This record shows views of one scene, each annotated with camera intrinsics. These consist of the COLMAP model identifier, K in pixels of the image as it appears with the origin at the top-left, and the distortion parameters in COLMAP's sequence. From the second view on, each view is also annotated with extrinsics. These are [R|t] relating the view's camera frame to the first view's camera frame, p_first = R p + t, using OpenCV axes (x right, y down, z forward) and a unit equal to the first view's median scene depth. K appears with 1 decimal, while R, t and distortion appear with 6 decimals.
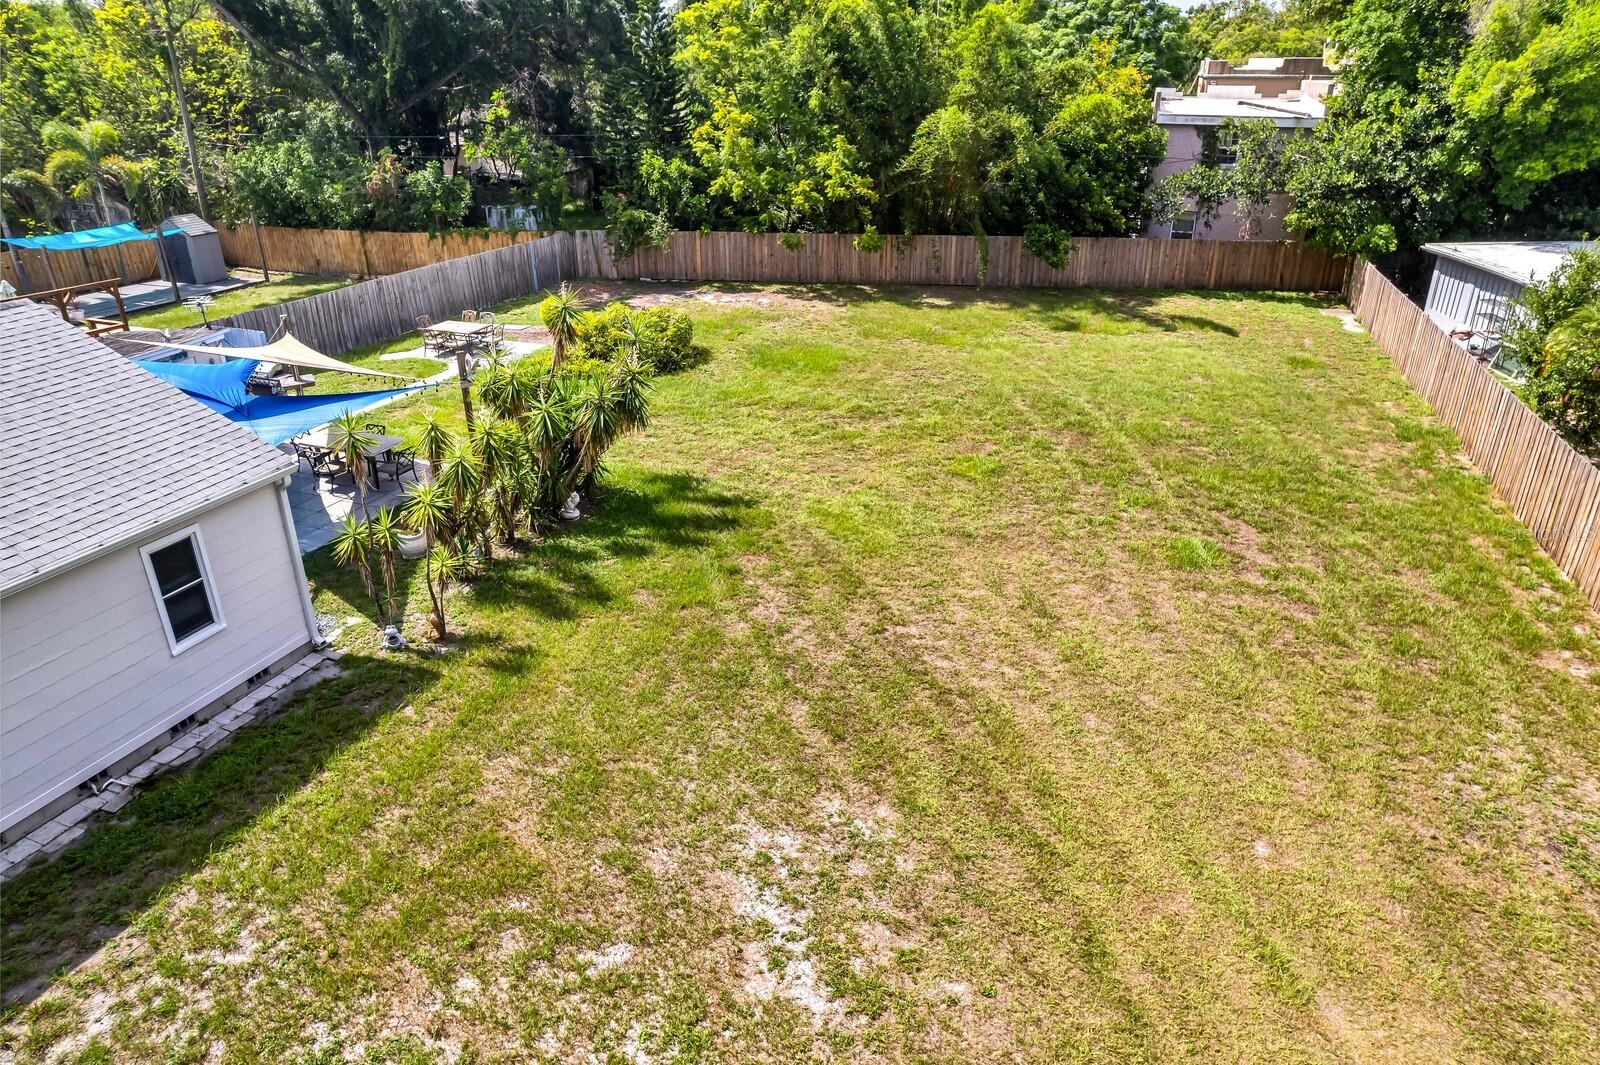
lens RADIAL K [[1026.2, 0, 806.4], [0, 1026.2, 532.9], [0, 0, 1]] dist [-0.080680, 0.072013]
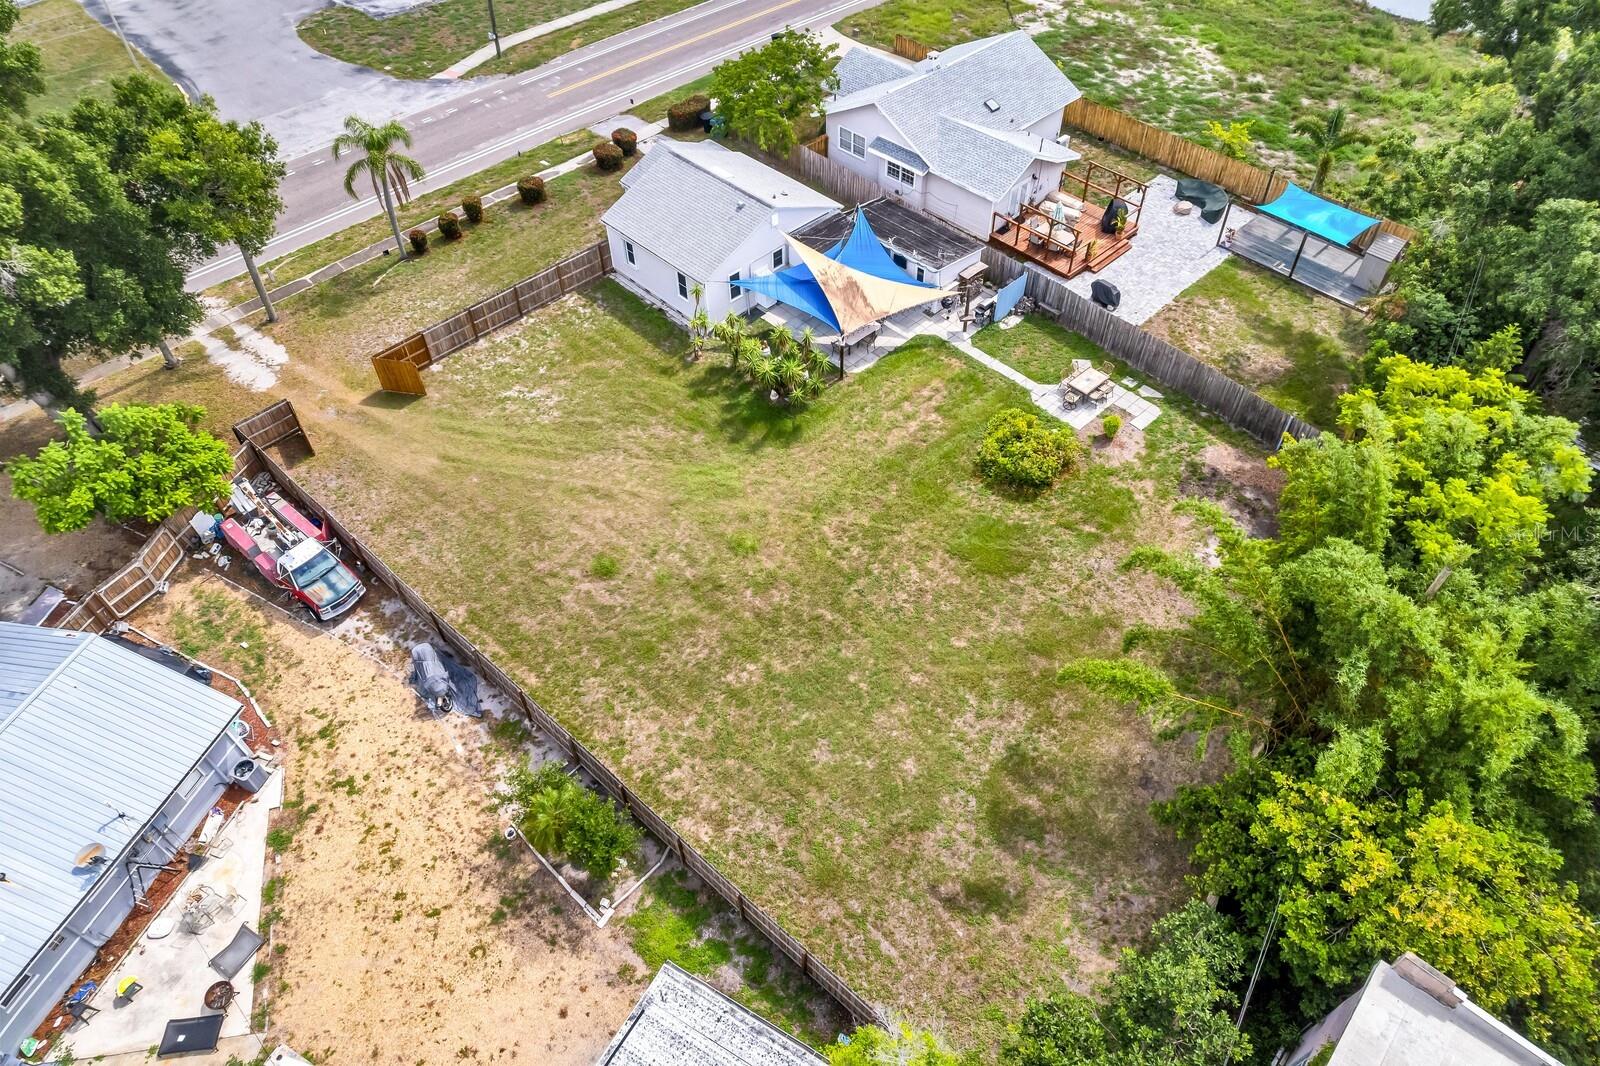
lens RADIAL K [[1026.2, 0, 806.5], [0, 1026.2, 539.0], [0, 0, 1]] dist [-0.080680, 0.072013]
pose [[-0.417704, 0.687194, -0.594380, 1.177155], [-0.374058, 0.466107, 0.801763, -1.543470], [0.828012, 0.557233, 0.062356, 0.963549]]
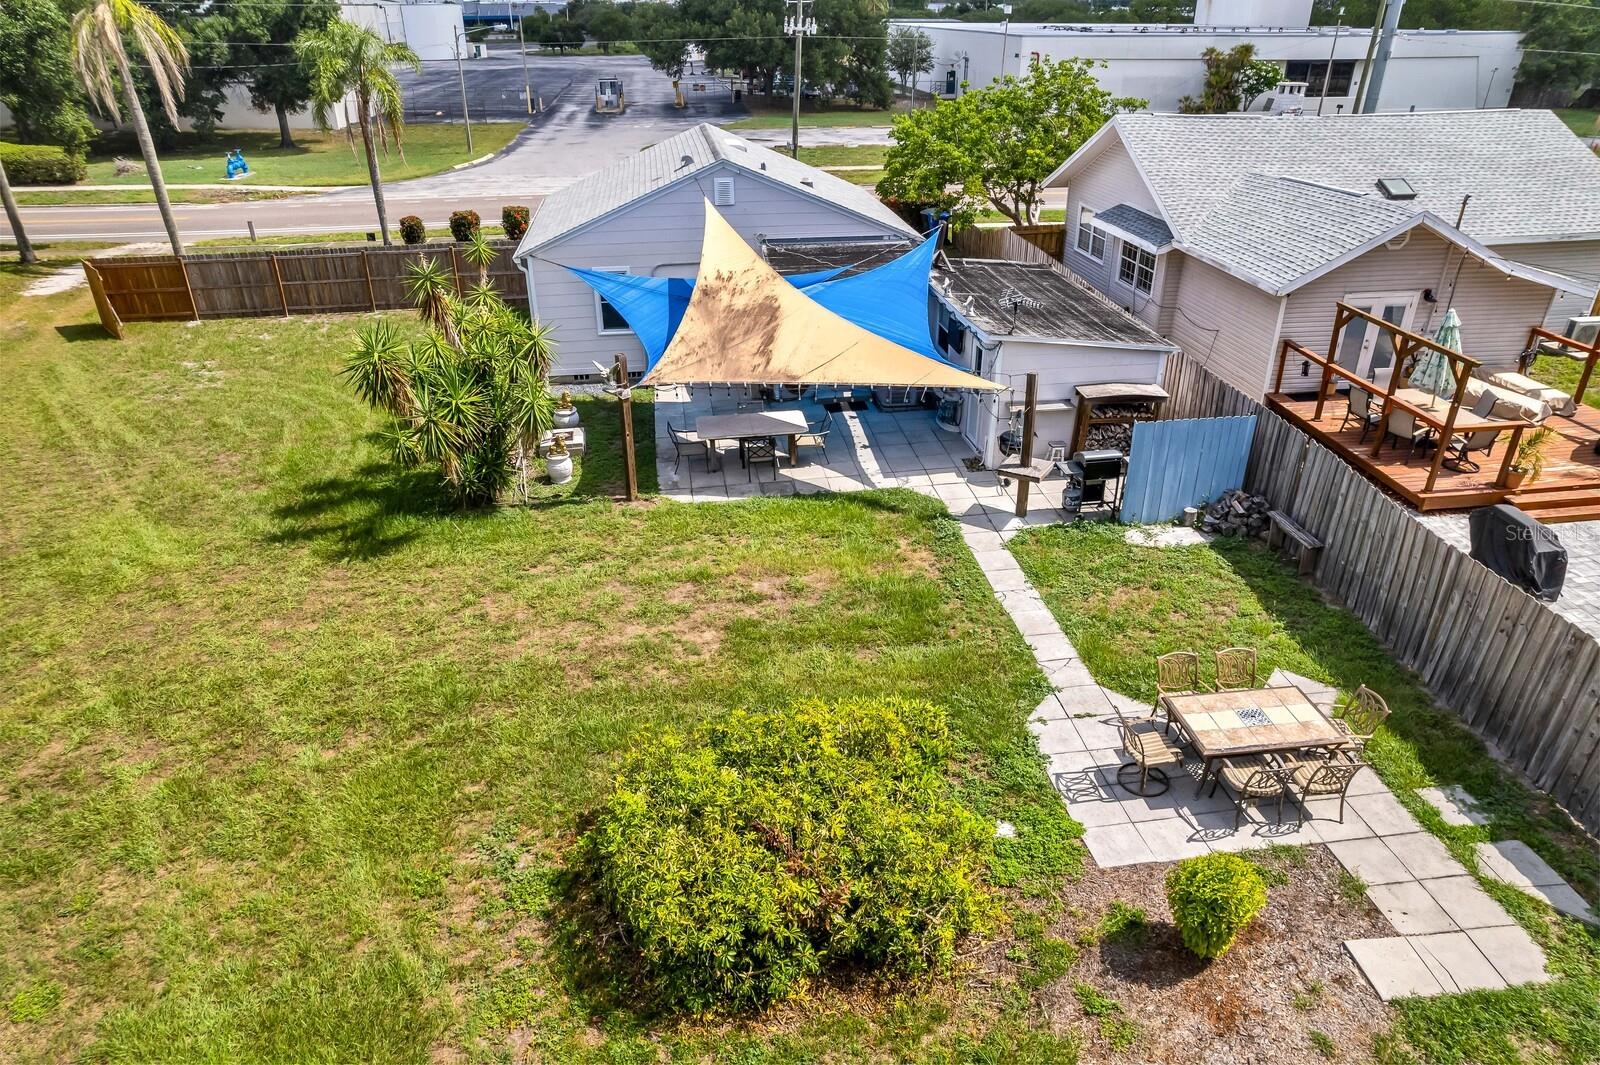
lens RADIAL K [[1026.2, 0, 809.6], [0, 1026.2, 533.1], [0, 0, 1]] dist [-0.080680, 0.072013]
pose [[-0.872375, 0.231087, -0.430767, -0.078180], [-0.199815, 0.635659, 0.745662, -0.676335], [0.446134, 0.736570, -0.508359, 1.468763]]
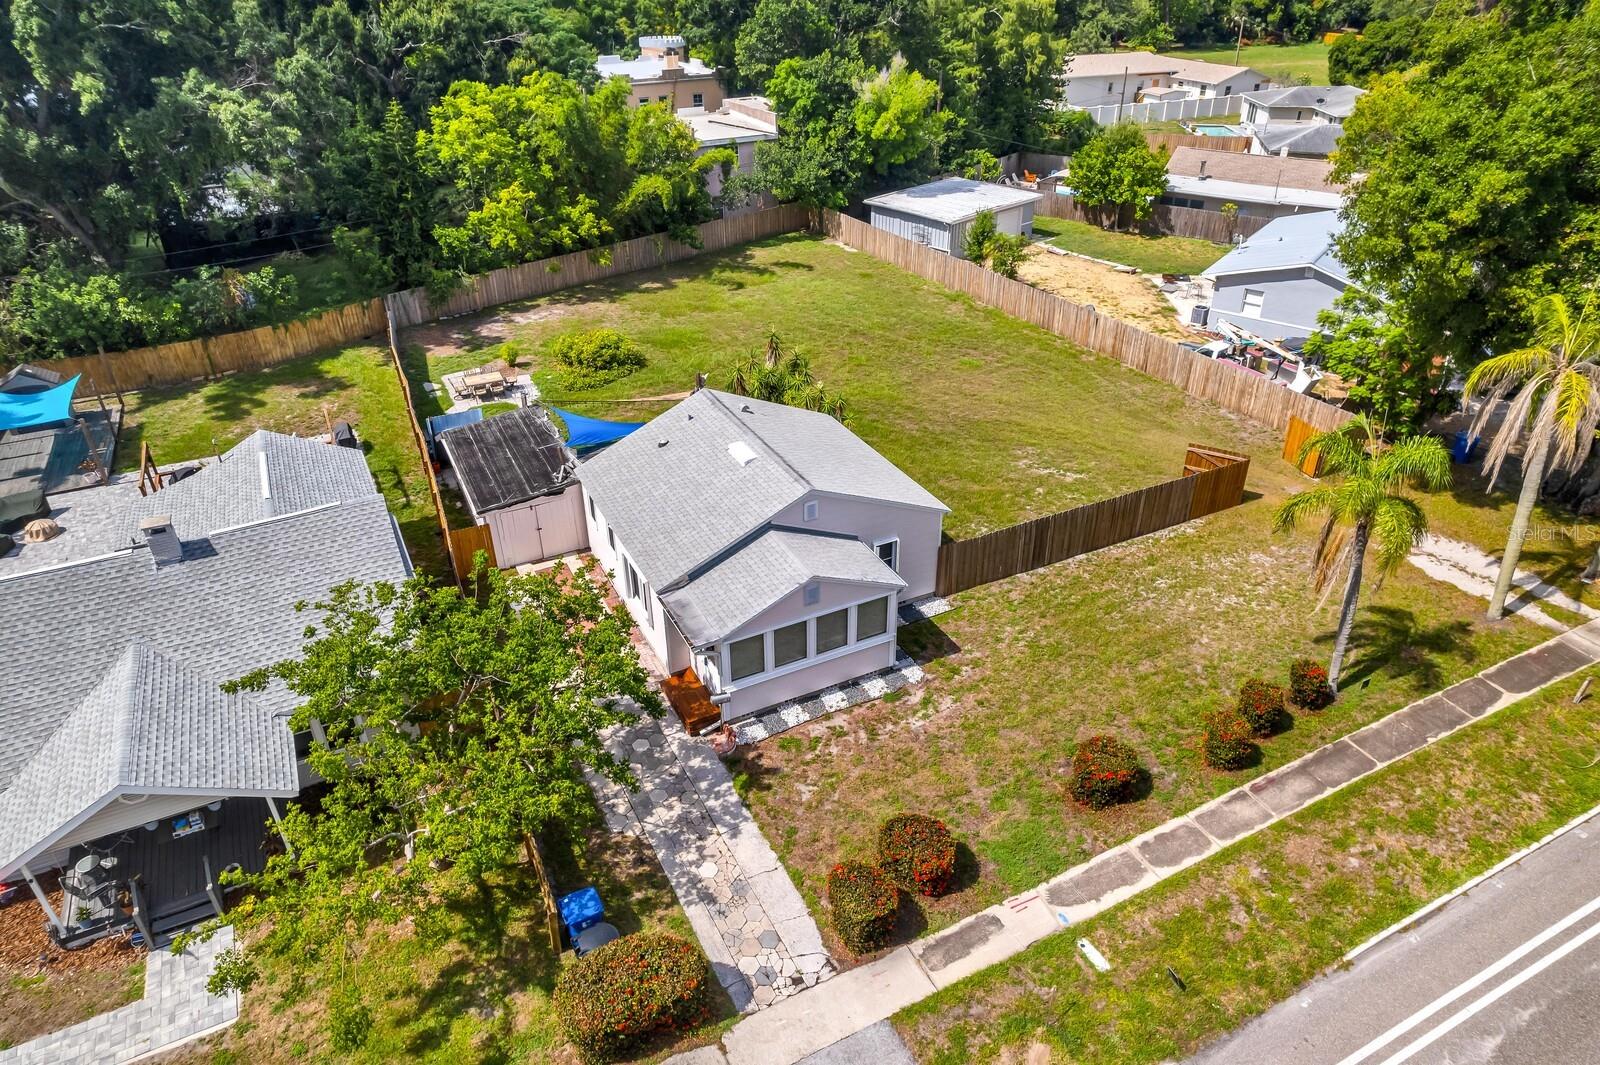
lens RADIAL K [[1026.2, 0, 803.2], [0, 1026.2, 532.5], [0, 0, 1]] dist [-0.080680, 0.072013]
pose [[0.671549, -0.380501, 0.635800, -1.451209], [0.314156, 0.923346, 0.220766, -0.243693], [-0.671065, 0.051485, 0.739609, -0.535249]]
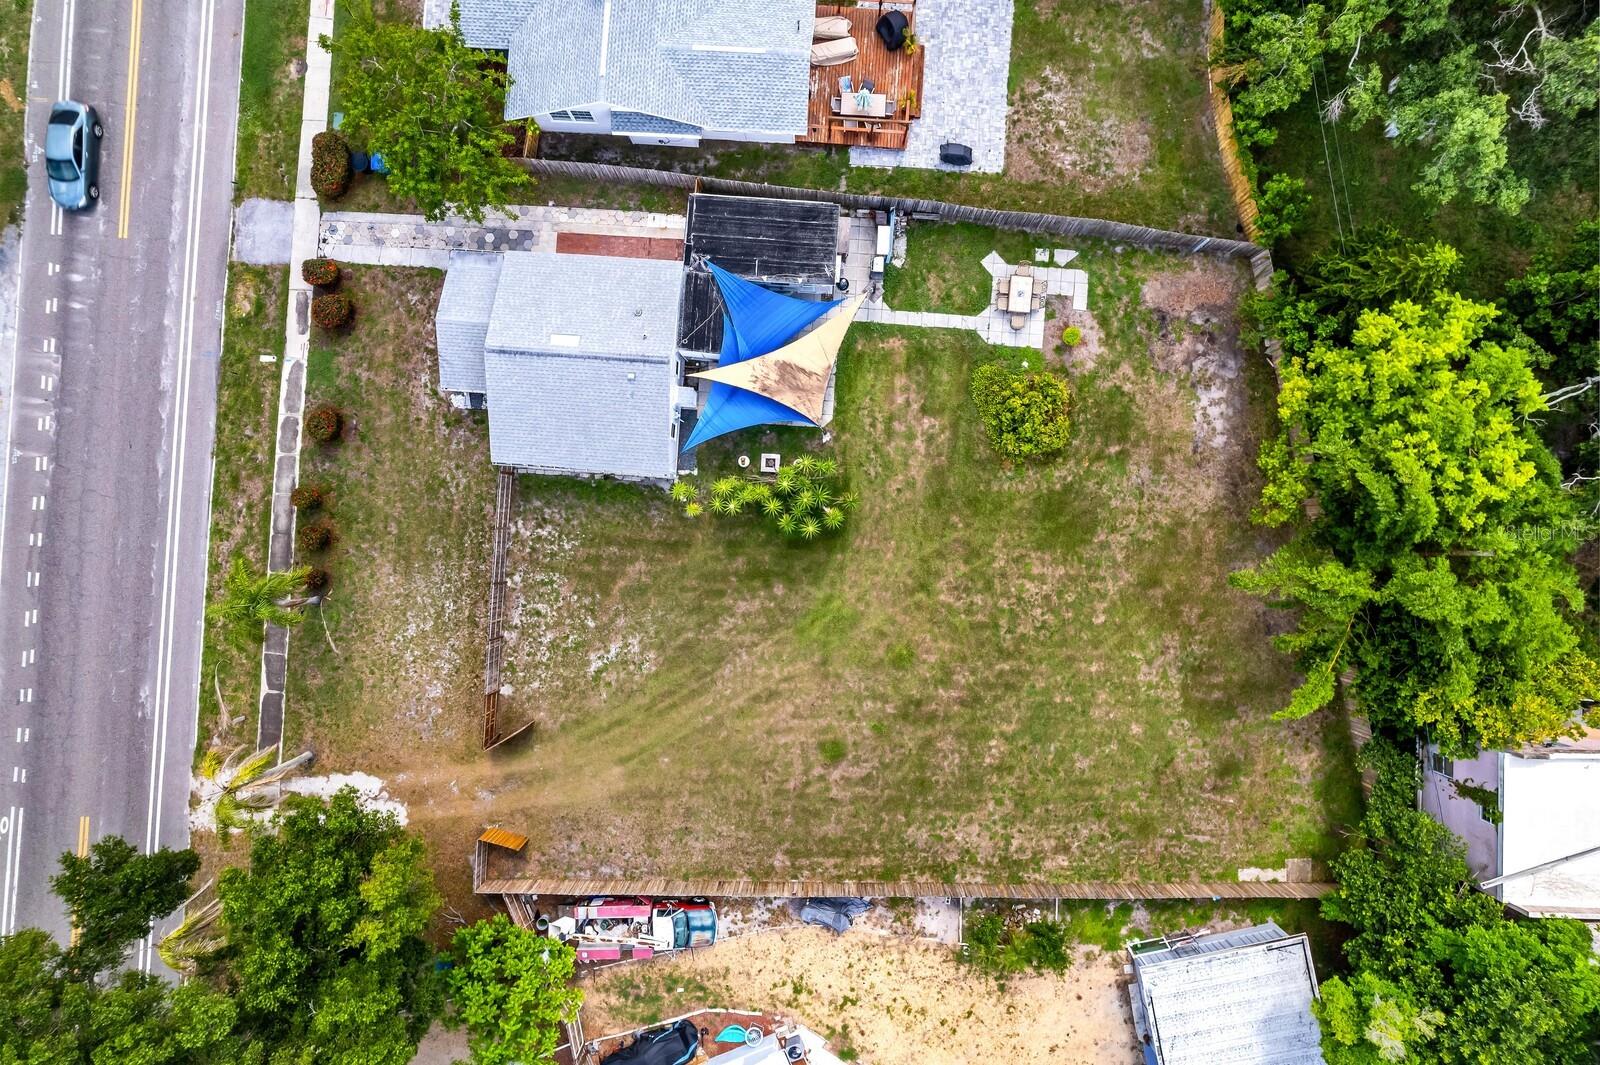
lens RADIAL K [[1026.2, 0, 804.6], [0, 1026.2, 526.0], [0, 0, 1]] dist [-0.080680, 0.072013]
pose [[0.291644, 0.956520, 0.003750, -0.158173], [-0.390601, 0.115514, 0.913284, -1.941525], [0.873141, -0.267818, 0.407307, 0.027372]]
